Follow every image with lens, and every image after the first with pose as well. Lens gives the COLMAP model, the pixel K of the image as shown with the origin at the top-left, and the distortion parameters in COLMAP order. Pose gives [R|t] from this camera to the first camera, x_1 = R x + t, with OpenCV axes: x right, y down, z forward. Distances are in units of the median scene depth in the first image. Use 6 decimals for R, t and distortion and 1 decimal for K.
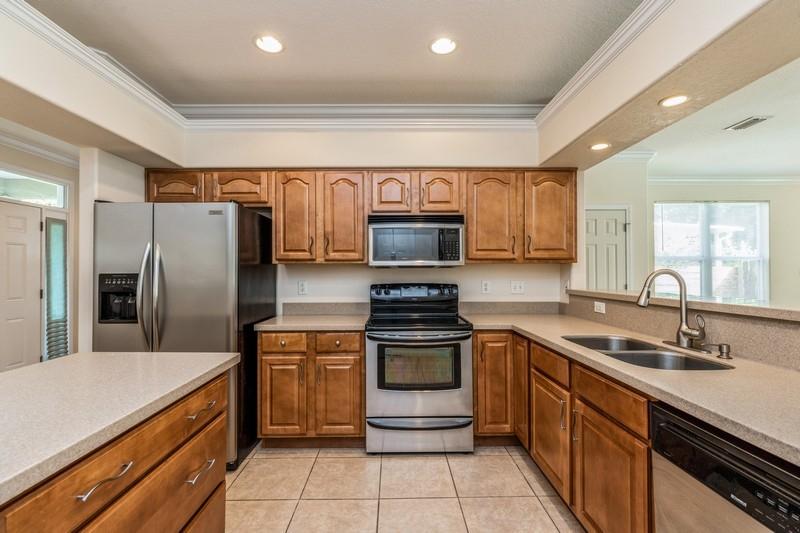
lens RADIAL K [[359.1, 0, 398.5], [0, 359.1, 266.1], [0, 0, 1]] dist [0.007988, -0.002050]
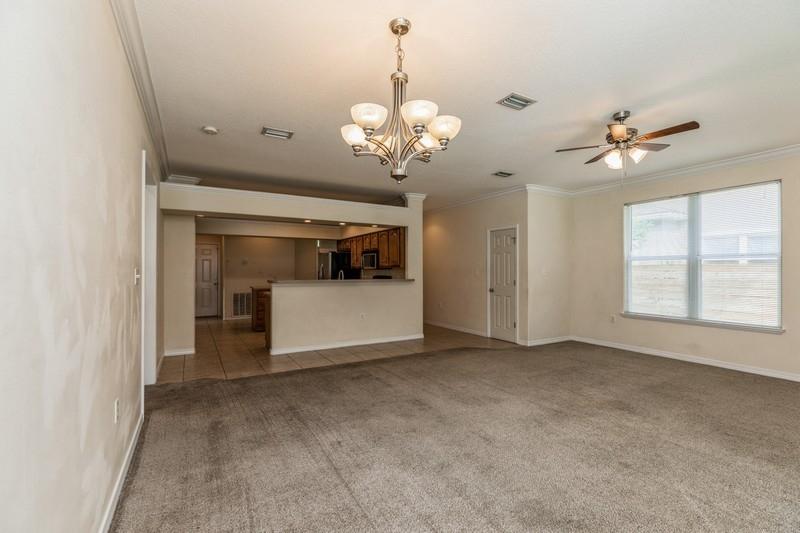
lens RADIAL K [[359.1, 0, 397.3], [0, 359.1, 268.1], [0, 0, 1]] dist [0.007988, -0.002050]
pose [[0.482205, -0.004912, -0.876045, 2.537828], [0.010807, 0.999942, 0.000342, -0.006346], [0.875992, -0.009632, 0.482229, -0.139223]]
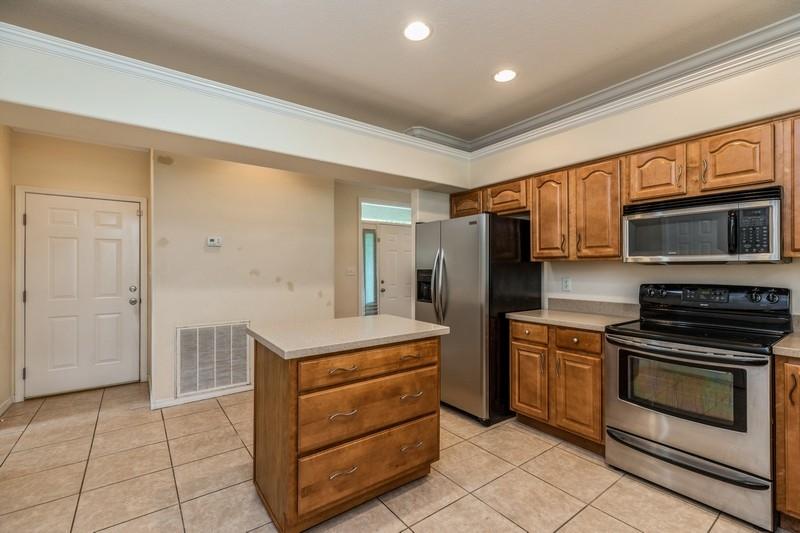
lens RADIAL K [[359.1, 0, 397.9], [0, 359.1, 265.3], [0, 0, 1]] dist [0.007988, -0.002050]
pose [[0.582976, -0.004474, -0.812477, 0.322465], [0.009708, 0.999952, 0.001459, -0.000333], [0.812431, -0.008739, 0.582992, 0.019934]]
